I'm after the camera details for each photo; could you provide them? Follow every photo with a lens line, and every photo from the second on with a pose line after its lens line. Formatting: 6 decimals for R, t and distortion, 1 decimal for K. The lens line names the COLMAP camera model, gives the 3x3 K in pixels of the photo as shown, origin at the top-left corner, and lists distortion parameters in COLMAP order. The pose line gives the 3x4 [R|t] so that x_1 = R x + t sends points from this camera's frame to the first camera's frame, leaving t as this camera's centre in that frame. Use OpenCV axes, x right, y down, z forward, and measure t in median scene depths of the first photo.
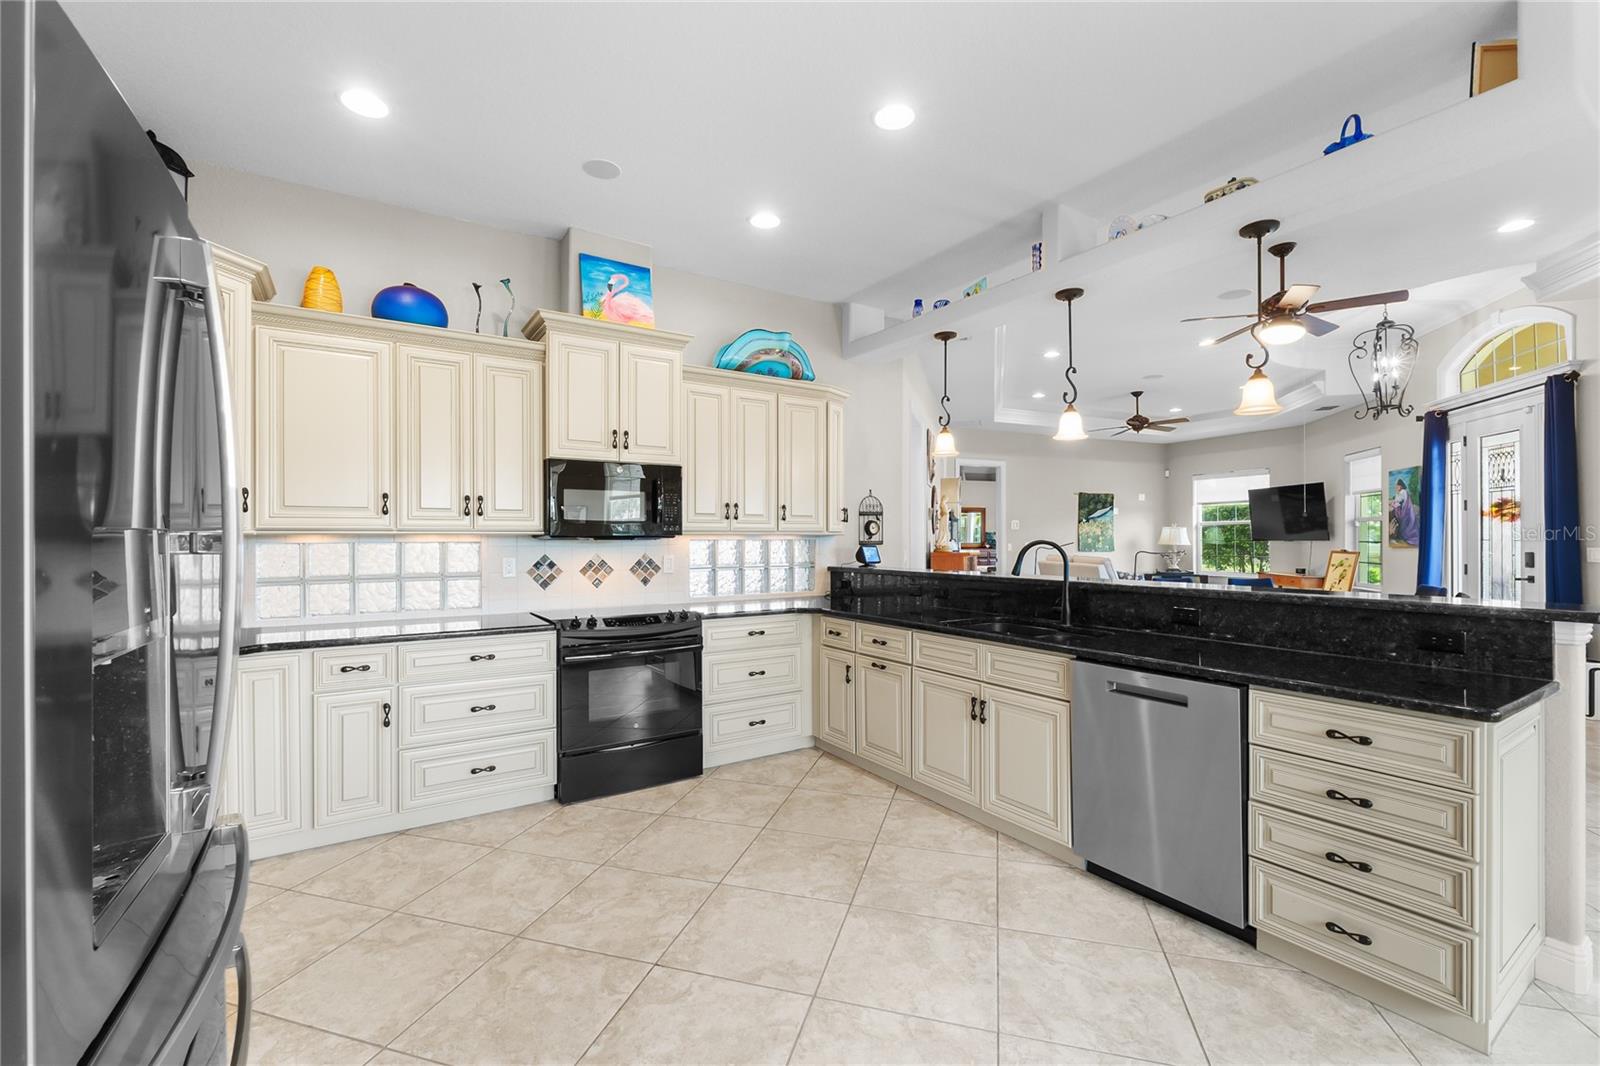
lens RADIAL K [[671.8, 0, 802.1], [0, 671.8, 537.0], [0, 0, 1]] dist [-0.004111, -0.000359]
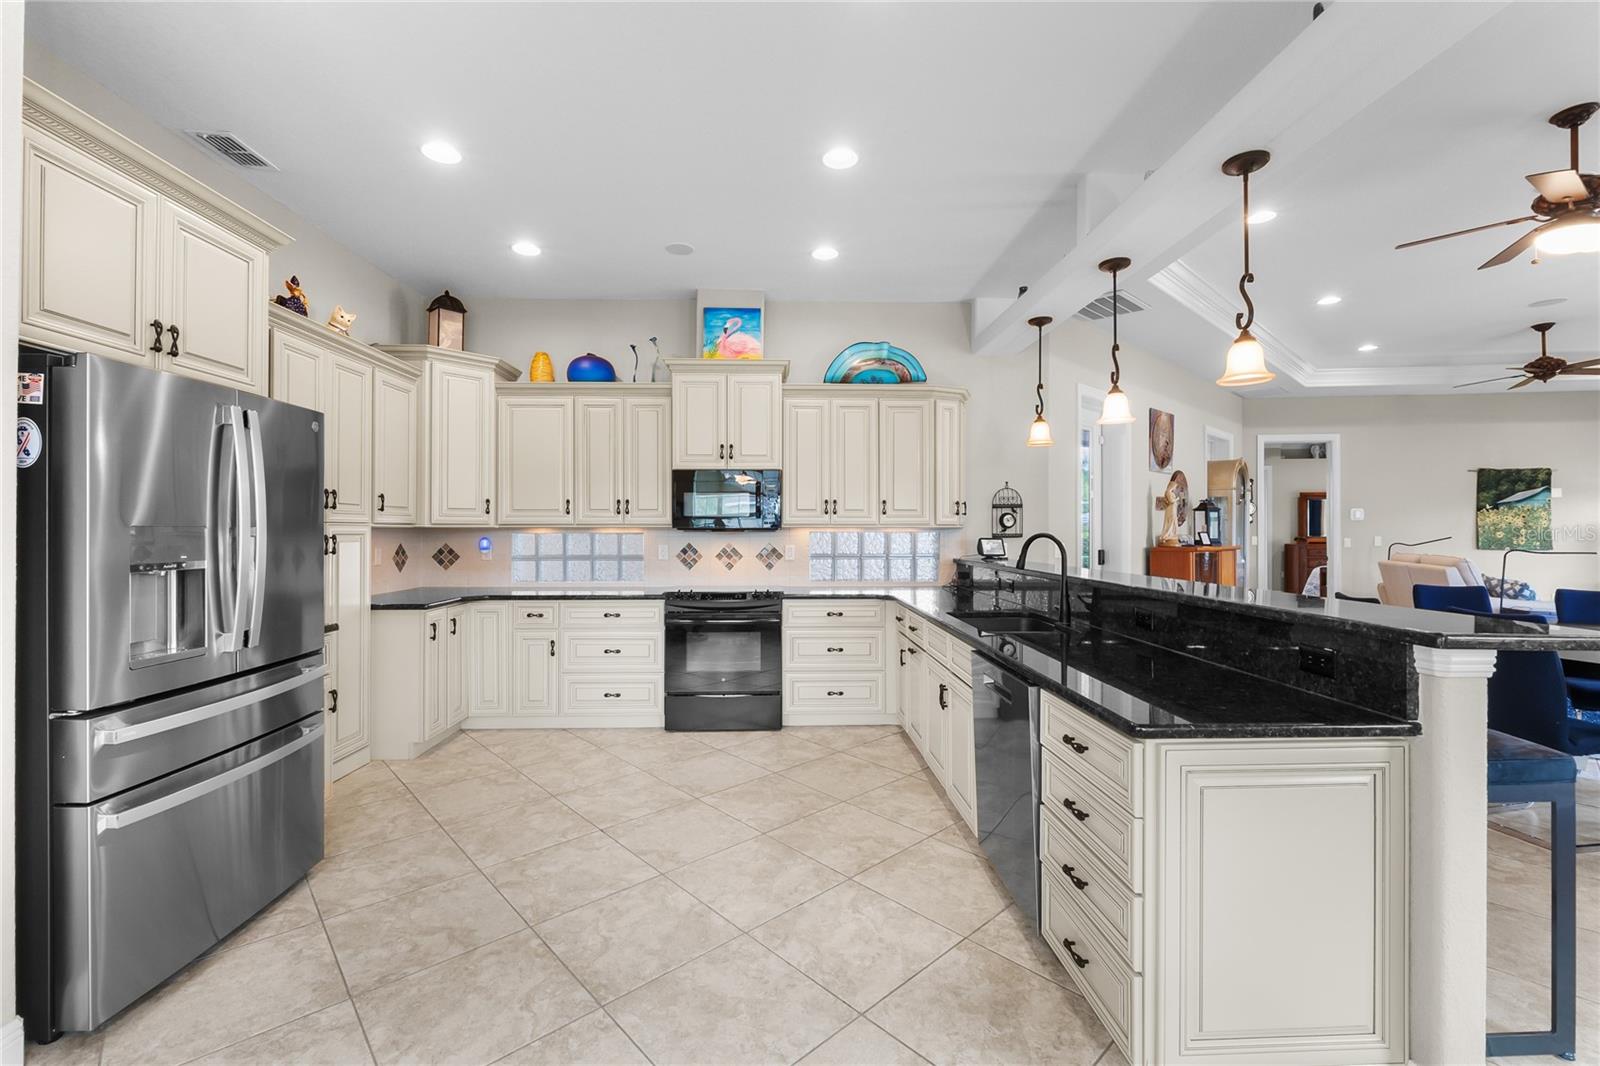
lens RADIAL K [[671.8, 0, 802.5], [0, 671.8, 528.4], [0, 0, 1]] dist [-0.004111, -0.000359]
pose [[0.858588, 0.000369, -0.512666, 0.431050], [-0.000641, 1.000000, -0.000355, -0.001577], [0.512666, 0.000633, 0.858588, -0.002602]]
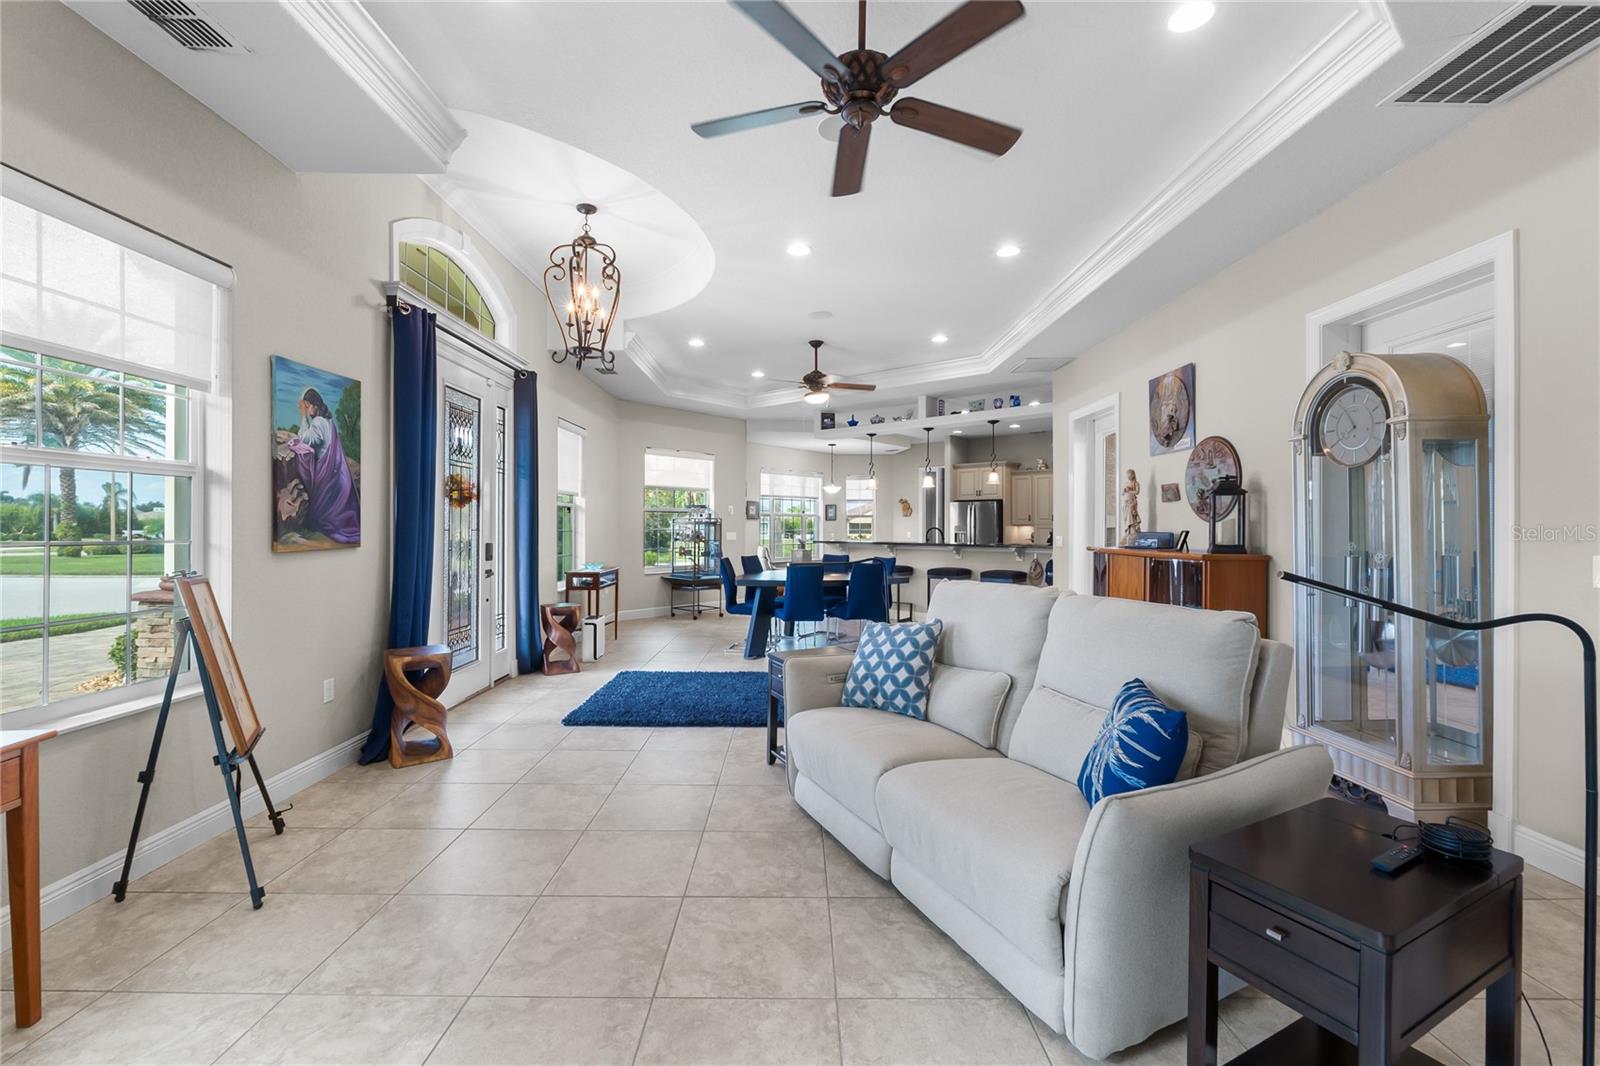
lens RADIAL K [[671.8, 0, 792.1], [0, 671.8, 524.4], [0, 0, 1]] dist [-0.004111, -0.000359]
pose [[-0.962592, -0.001524, -0.270950, 1.346605], [-0.000782, 0.999996, -0.002846, 0.000108], [0.270953, -0.002528, -0.962589, 2.807971]]
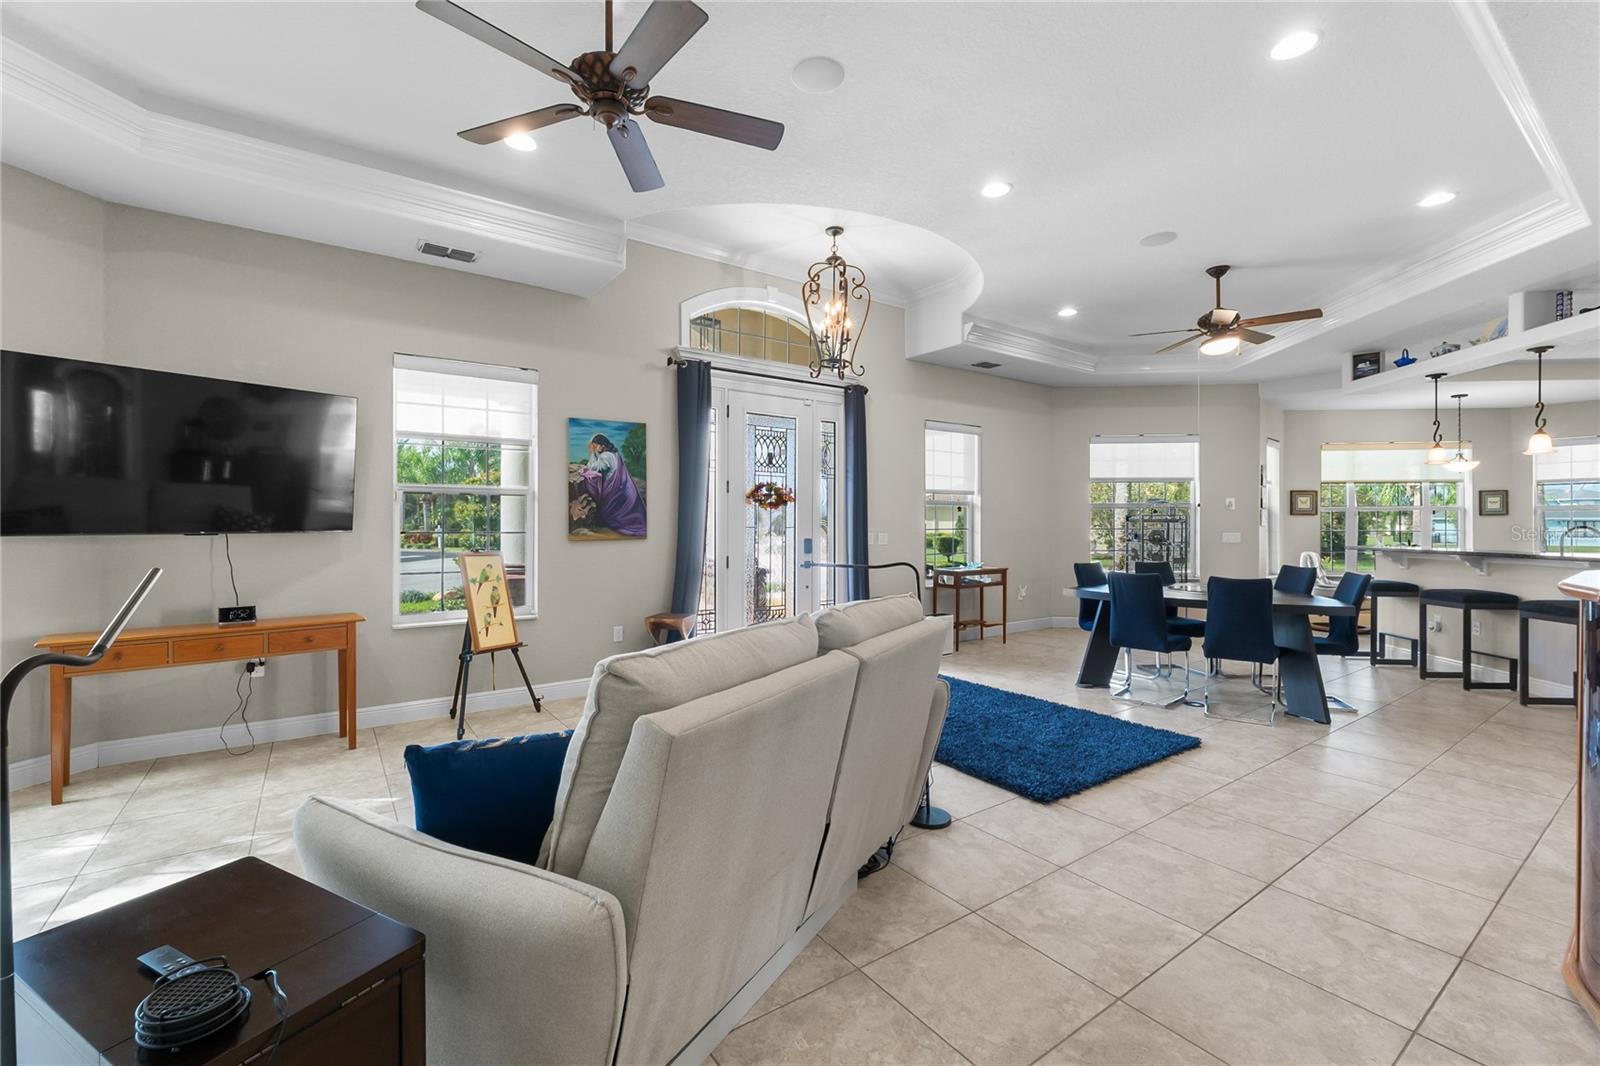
lens RADIAL K [[671.8, 0, 794.5], [0, 671.8, 520.4], [0, 0, 1]] dist [-0.004111, -0.000359]
pose [[-0.778034, 0.003150, 0.628214, 0.632216], [-0.000803, 0.999982, -0.006009, 0.000831], [-0.628221, -0.005180, -0.778018, 2.615209]]
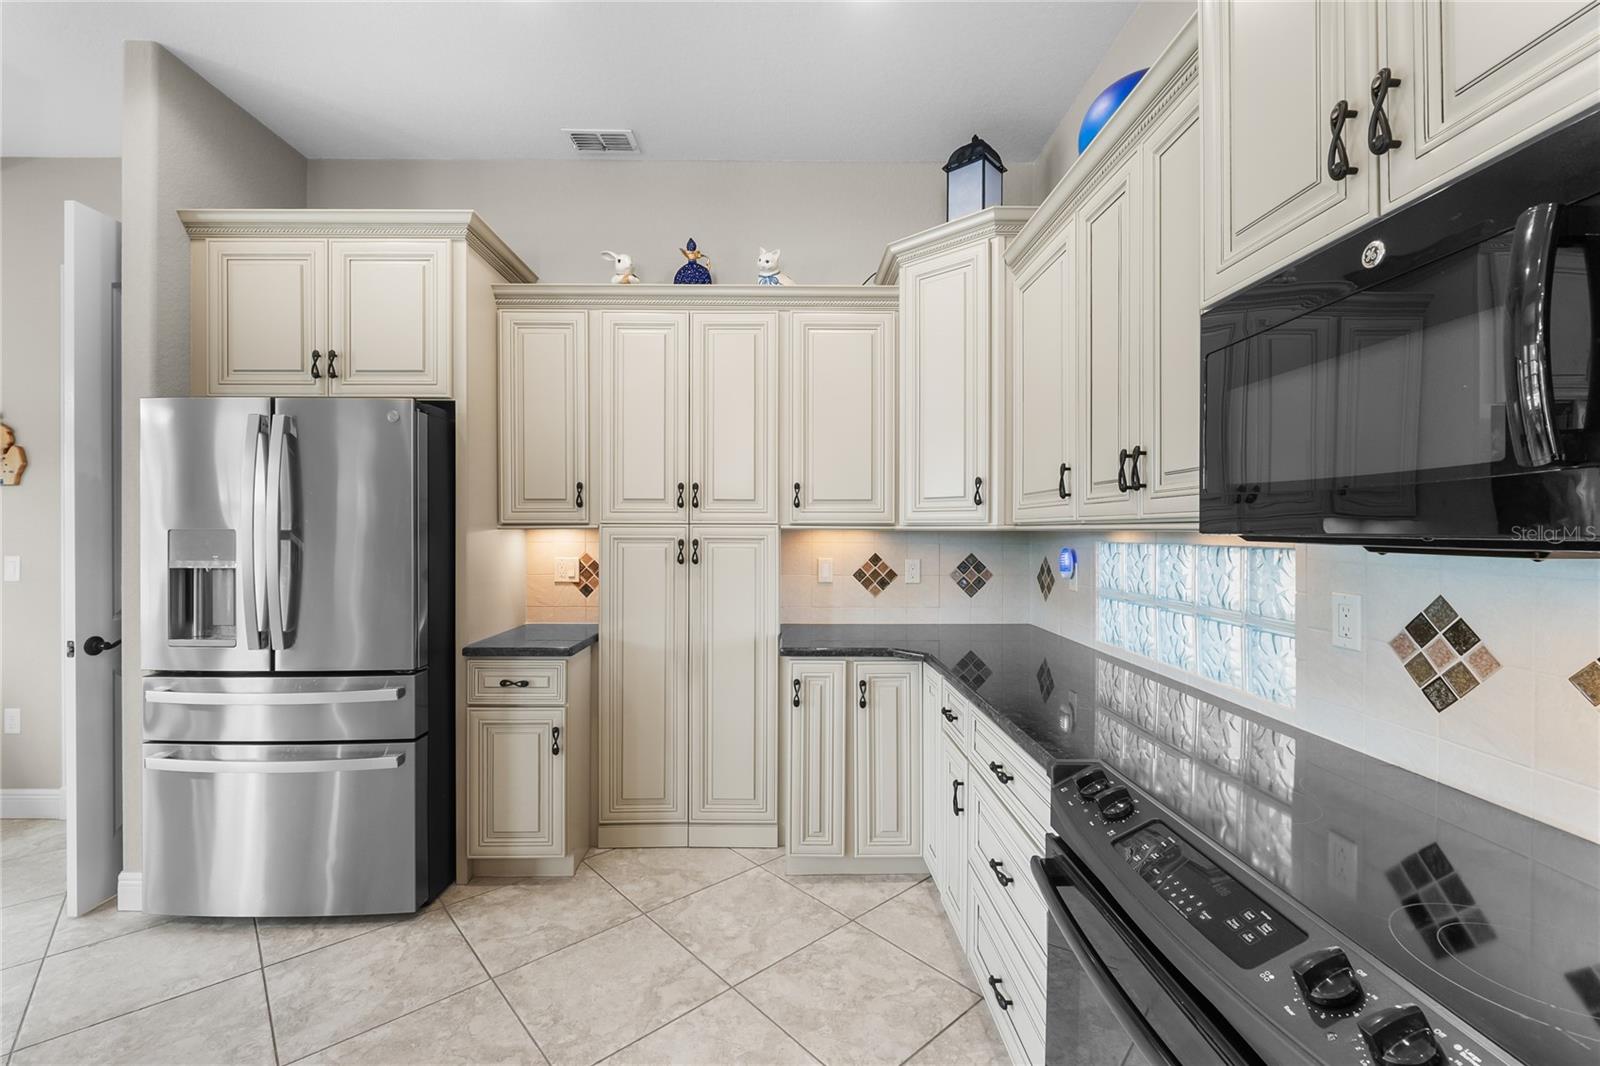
lens RADIAL K [[671.8, 0, 799.5], [0, 671.8, 533.9], [0, 0, 1]] dist [-0.004111, -0.000359]
pose [[-0.533573, 0.004719, -0.845741, 0.026303], [-0.001543, 0.999977, 0.006553, -0.004106], [0.845753, 0.004802, -0.533553, 0.838902]]
